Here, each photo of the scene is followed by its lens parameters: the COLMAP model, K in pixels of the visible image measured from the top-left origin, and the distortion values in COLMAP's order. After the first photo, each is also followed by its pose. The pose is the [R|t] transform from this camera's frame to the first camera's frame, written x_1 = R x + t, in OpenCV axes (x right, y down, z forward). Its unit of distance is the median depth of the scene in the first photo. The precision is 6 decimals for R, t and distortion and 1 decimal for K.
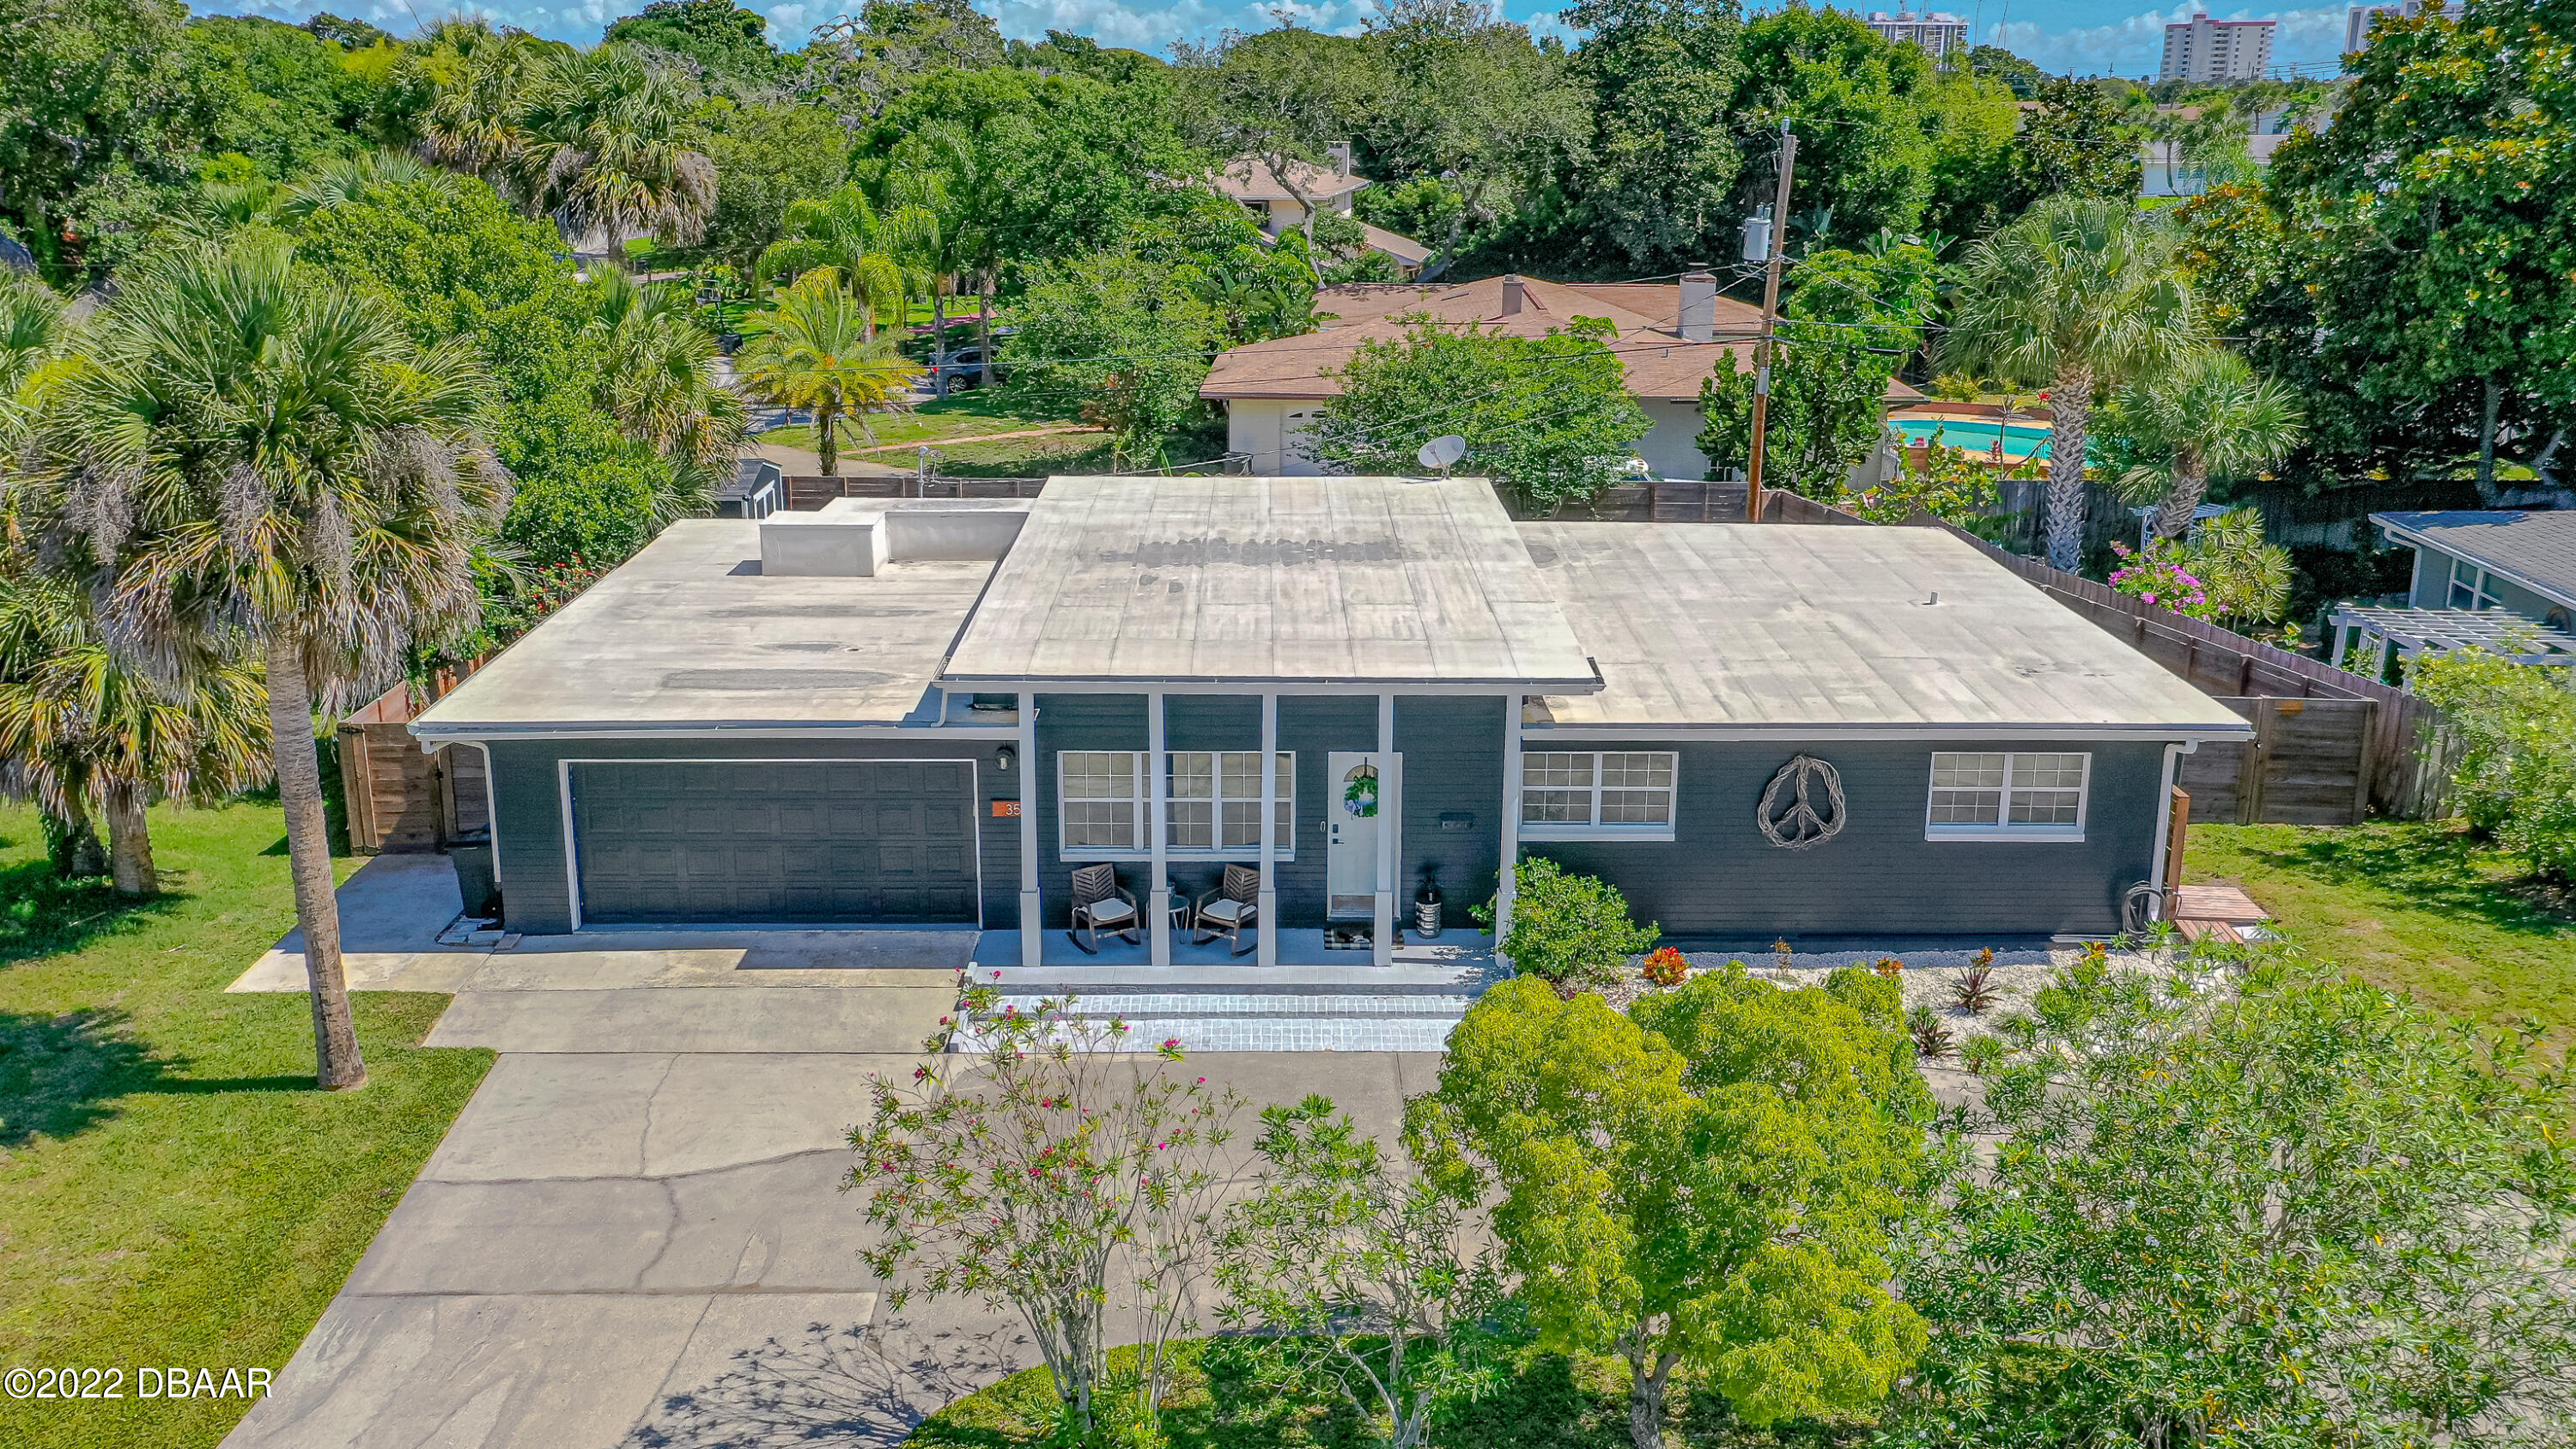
lens RADIAL K [[2151.5, 0, 1288.0], [0, 2151.5, 724.5], [0, 0, 1]] dist [0.009813, 0.073427]
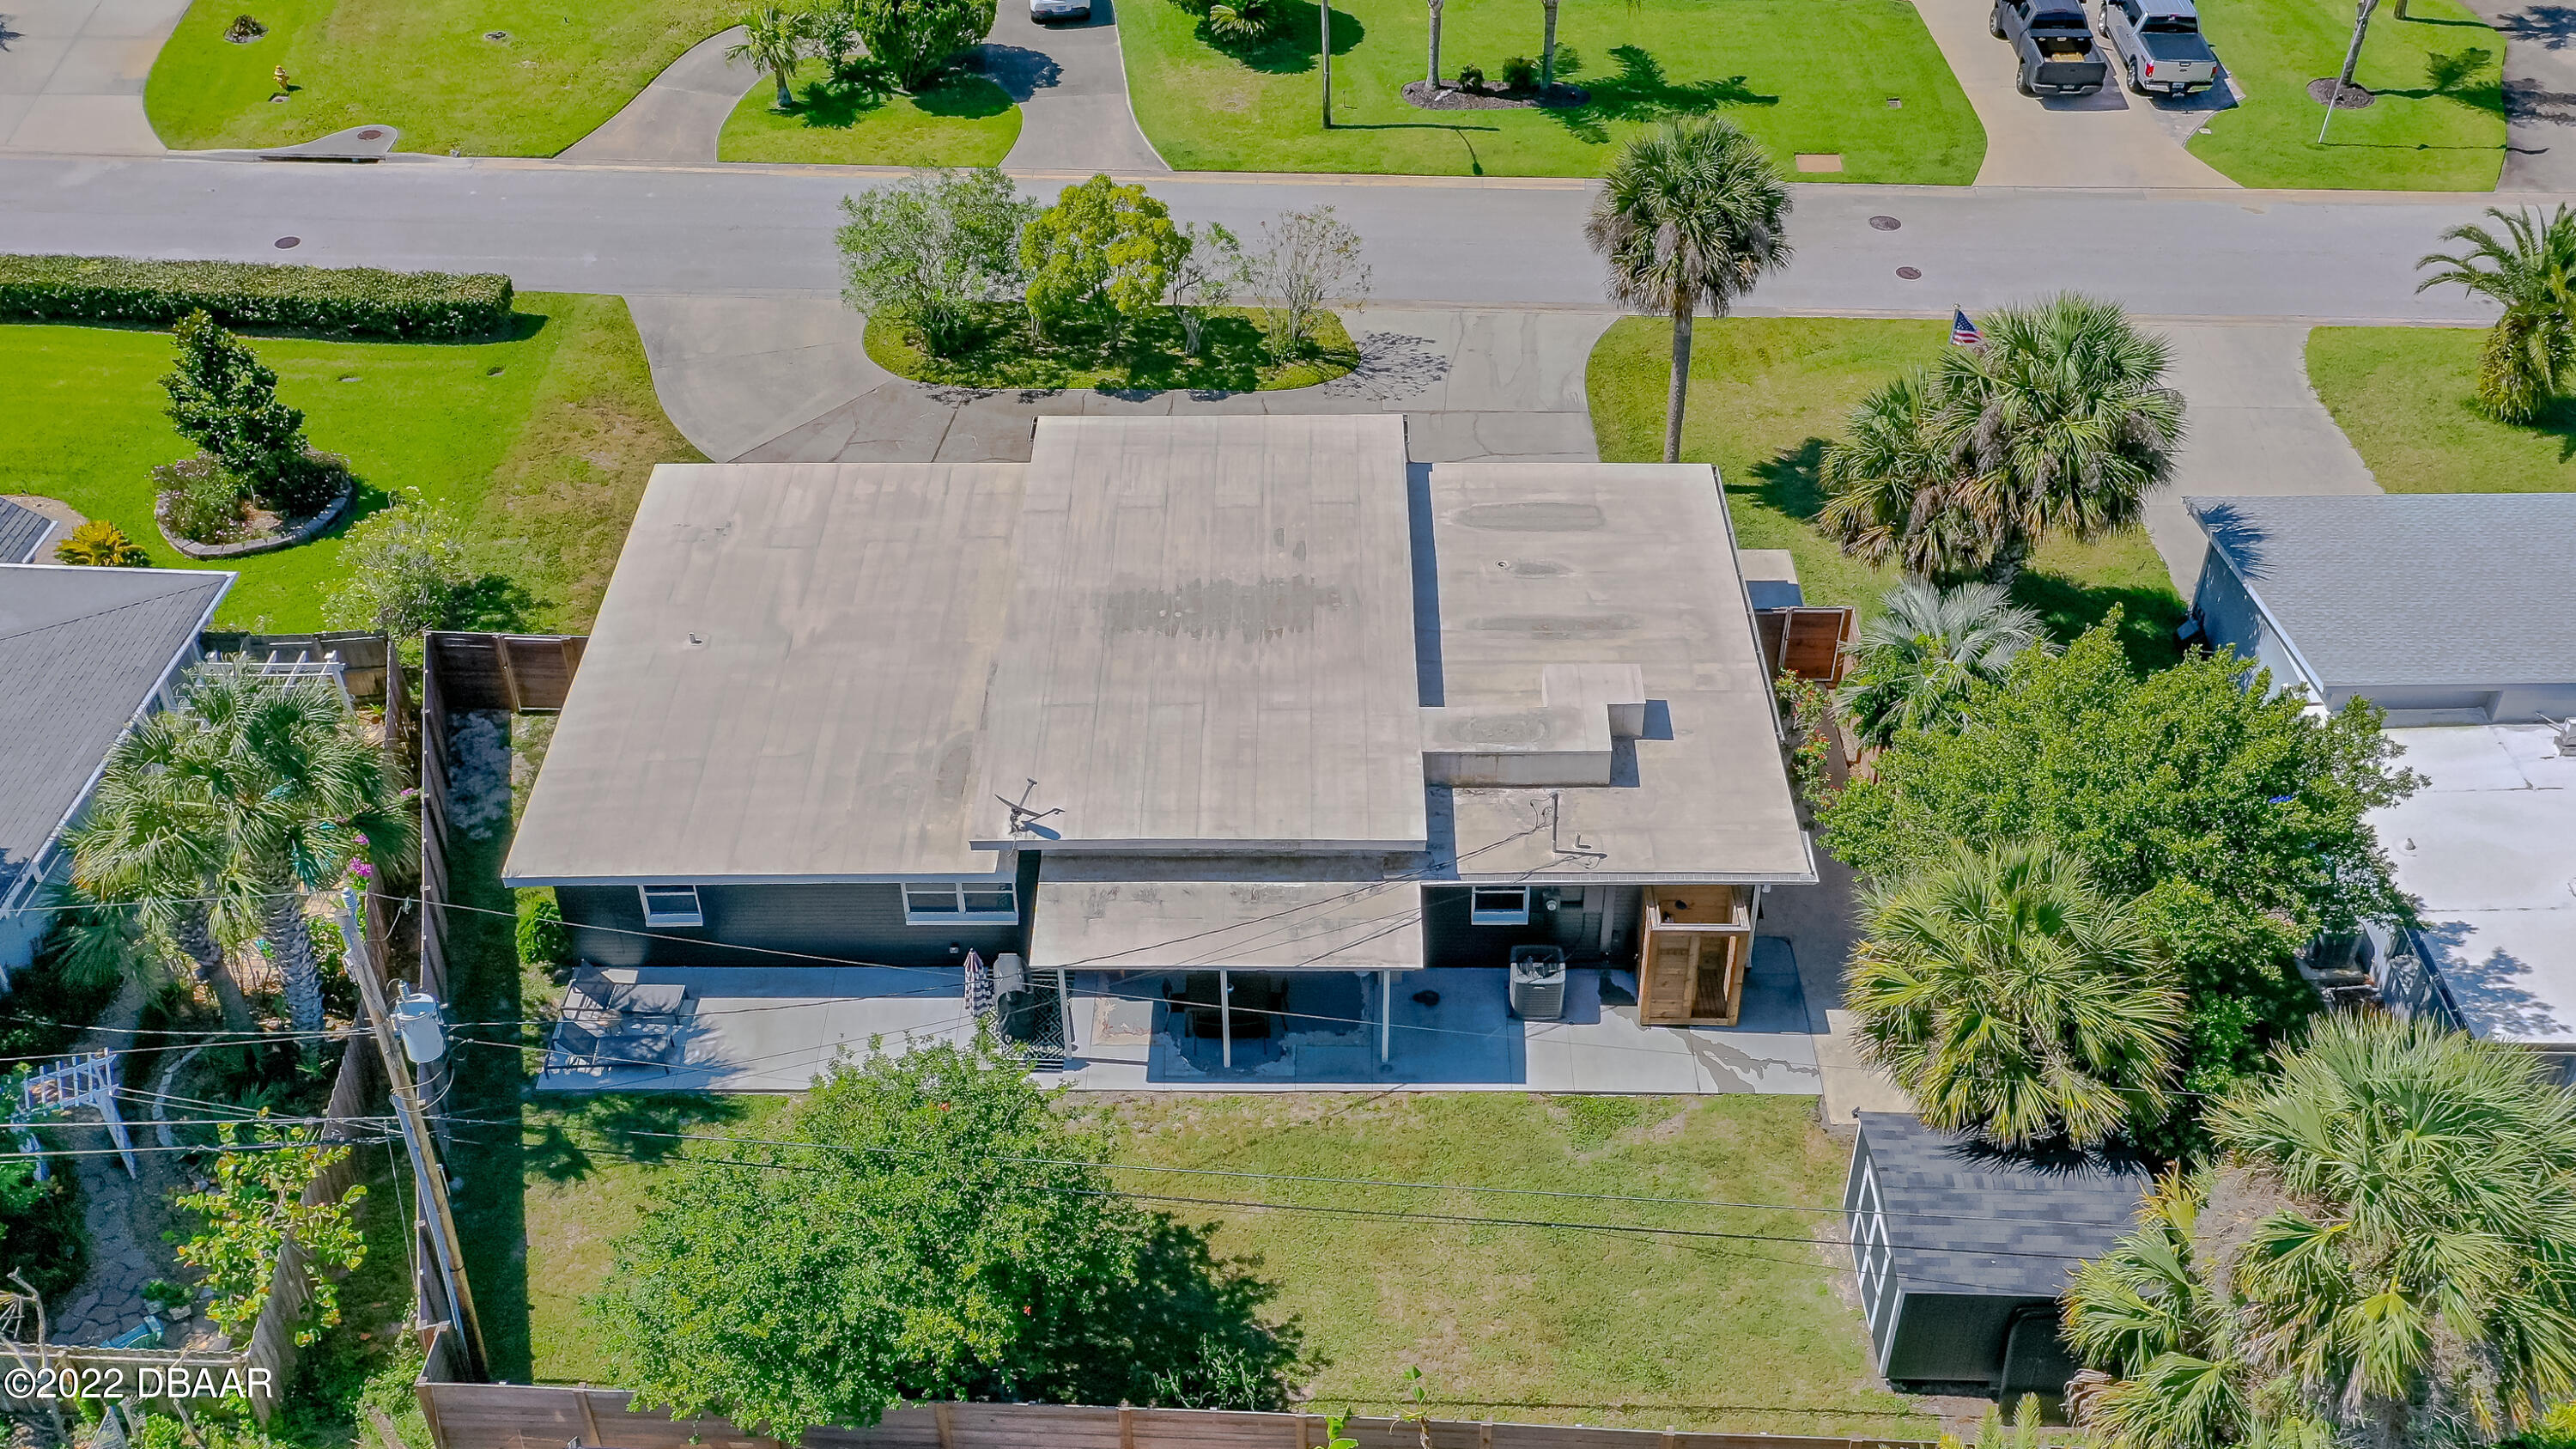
lens RADIAL K [[2265.3, 0, 1298.9], [0, 2265.3, 773.9], [0, 0, 1]] dist [0.009923, 0.081764]
pose [[-0.999888, -0.003820, 0.014441, -0.095723], [0.010165, 0.534391, 0.845176, -1.373076], [-0.010946, 0.845229, -0.534293, 2.125918]]
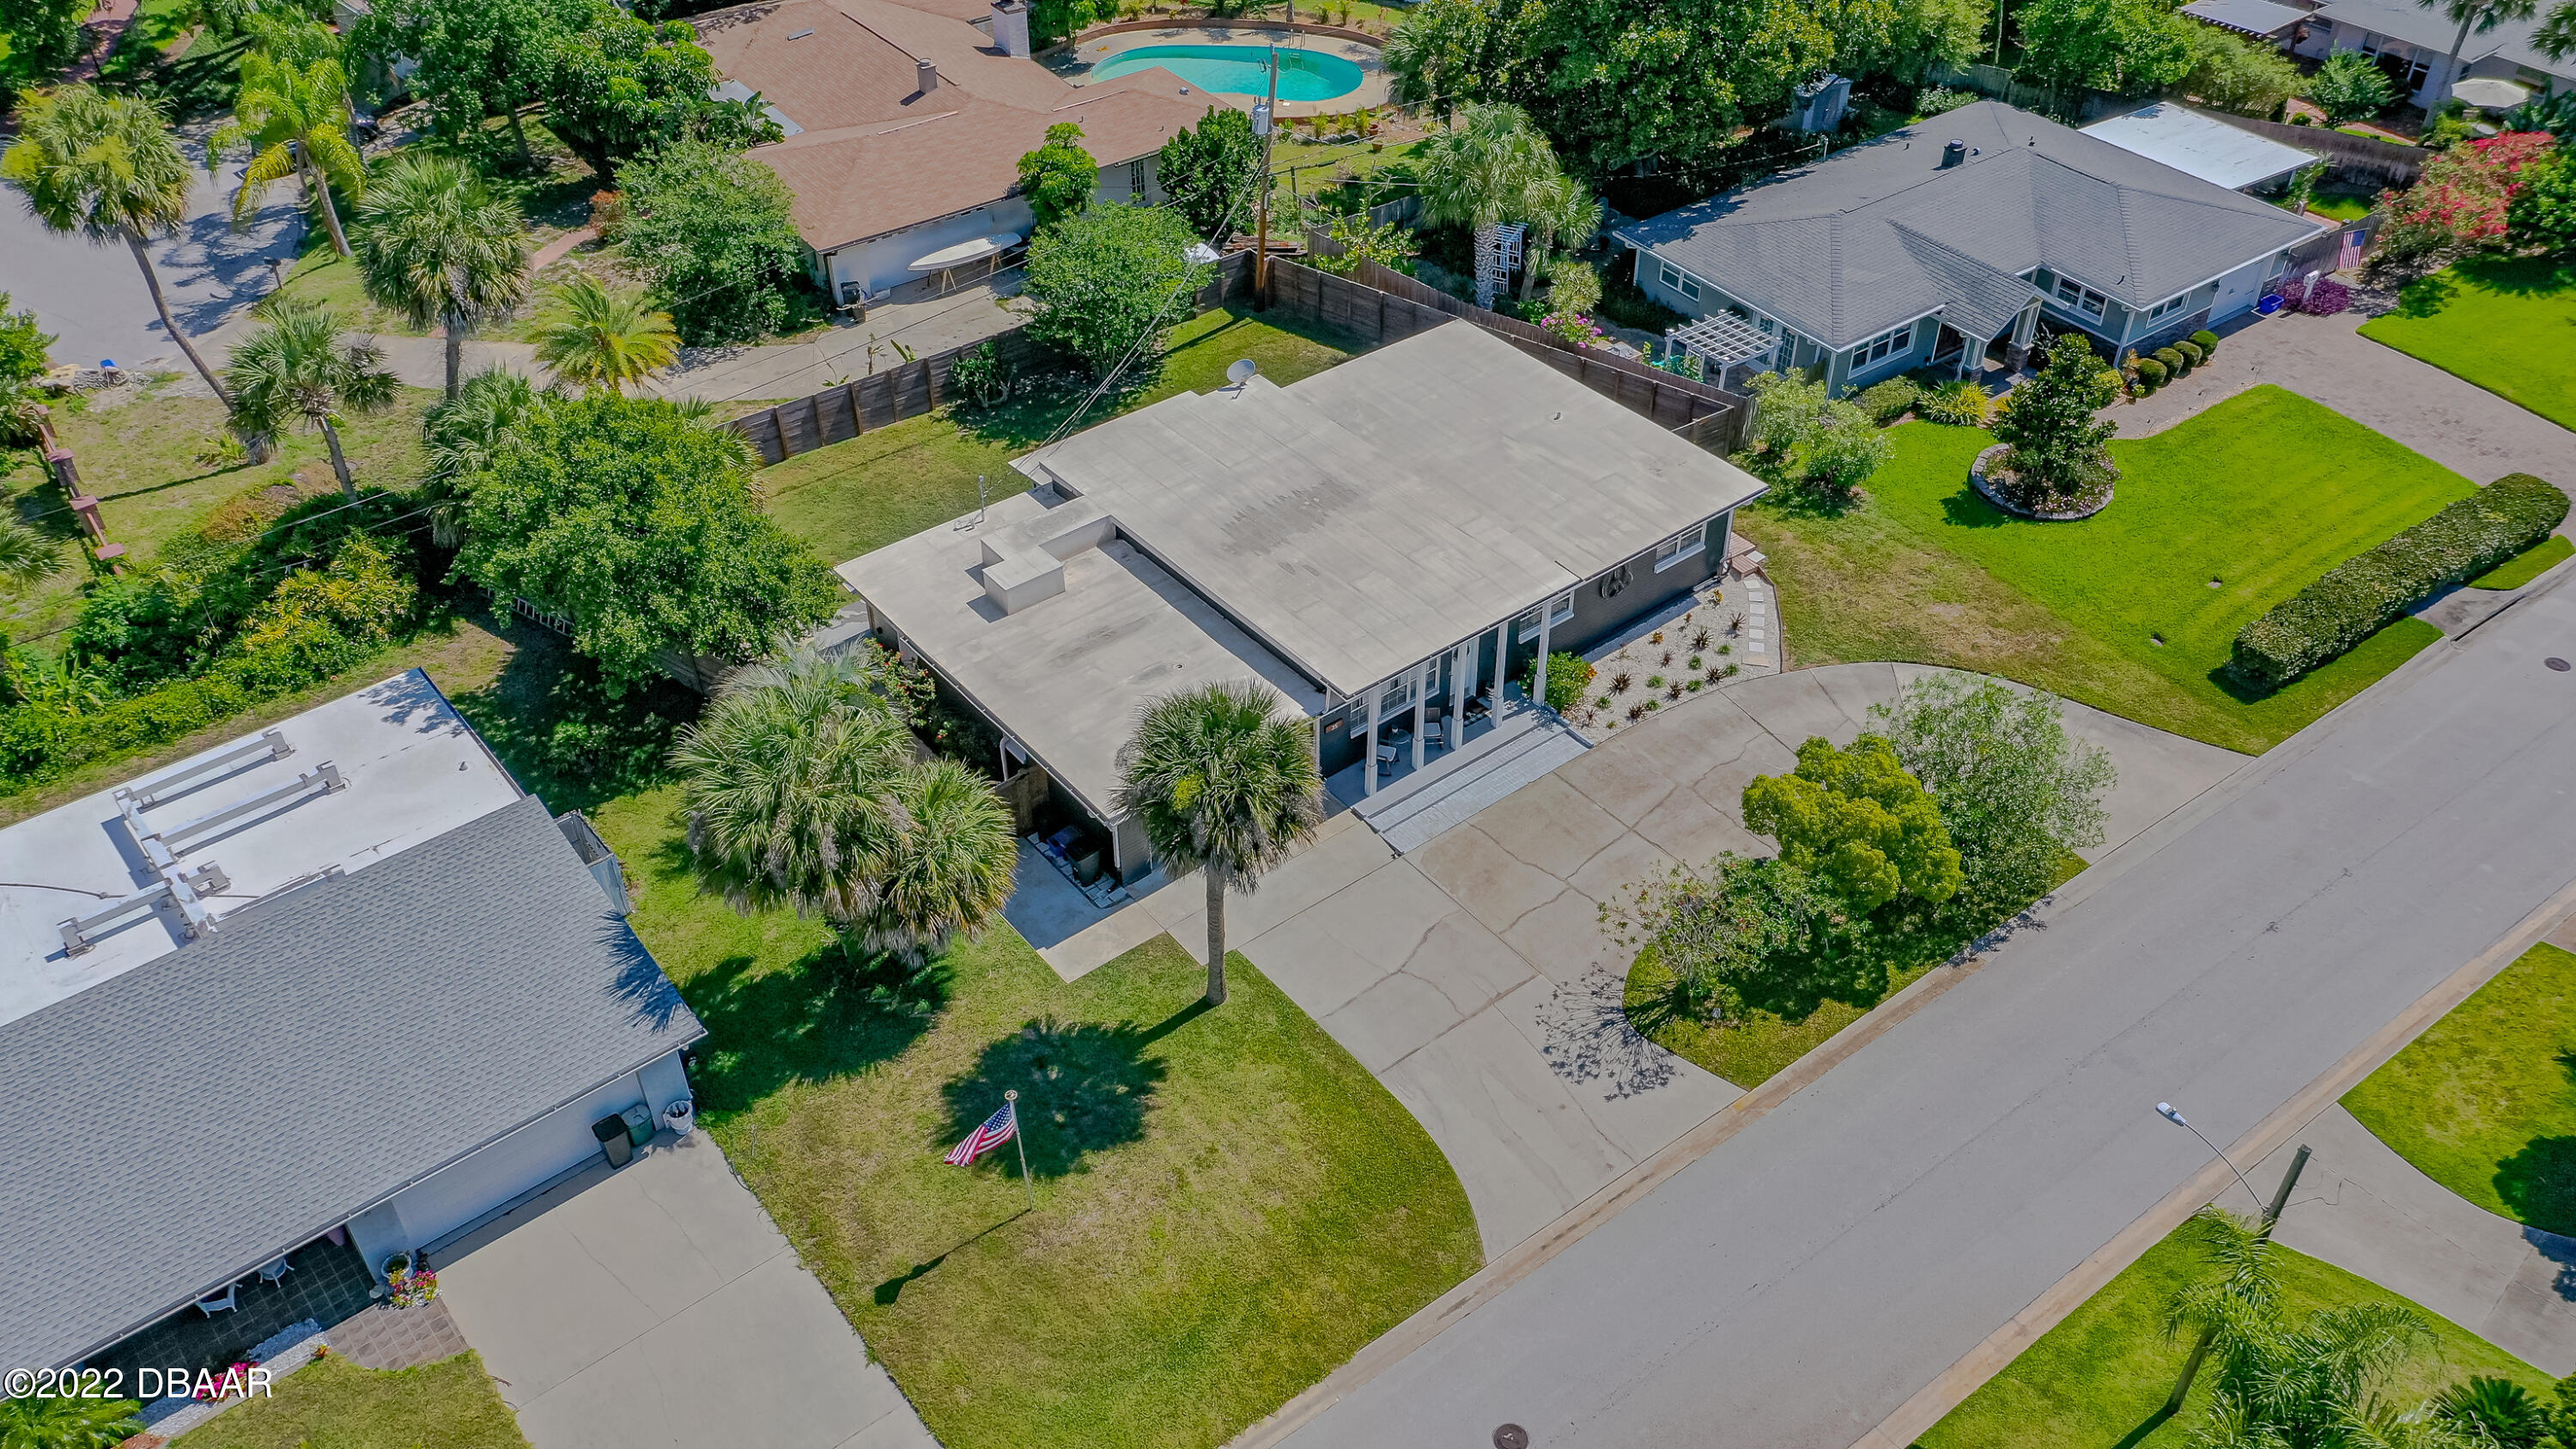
lens RADIAL K [[2047.5, 0, 1239.9], [0, 2047.5, 725.9], [0, 0, 1]] dist [0.019495, 0.001619]
pose [[0.788281, -0.393252, 0.473251, -1.089252], [0.172256, 0.879402, 0.443824, -0.812176], [-0.590712, -0.268338, 0.760956, -0.379560]]
